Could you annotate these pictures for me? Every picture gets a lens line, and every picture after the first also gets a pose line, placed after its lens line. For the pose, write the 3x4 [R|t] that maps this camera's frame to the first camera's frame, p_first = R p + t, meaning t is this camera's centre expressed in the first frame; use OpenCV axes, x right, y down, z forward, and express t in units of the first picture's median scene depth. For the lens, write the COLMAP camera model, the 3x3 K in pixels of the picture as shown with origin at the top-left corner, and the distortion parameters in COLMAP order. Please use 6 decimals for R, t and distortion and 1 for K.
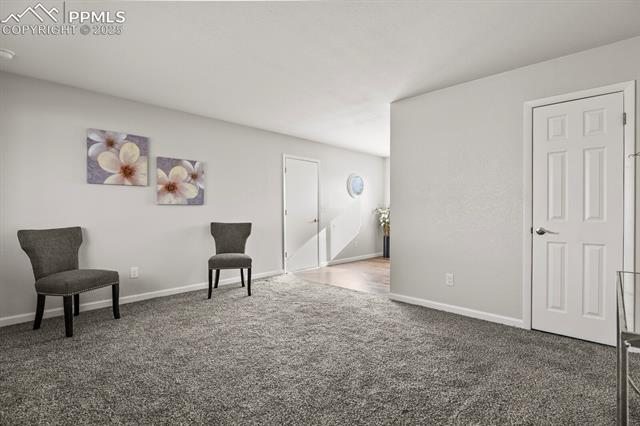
lens RADIAL K [[311.8, 0, 320.0], [0, 311.8, 213.0], [0, 0, 1]] dist [-0.001852, -0.000134]
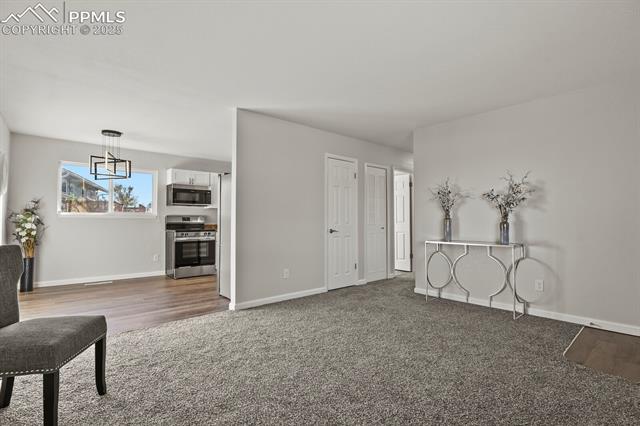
lens RADIAL K [[311.8, 0, 320.0], [0, 311.8, 213.0], [0, 0, 1]] dist [-0.001852, -0.000134]
pose [[0.085890, 0.023423, 0.996029, -0.950864], [0.006494, 0.999689, -0.024069, 0.001888], [-0.996283, 0.008535, 0.085711, 0.876505]]
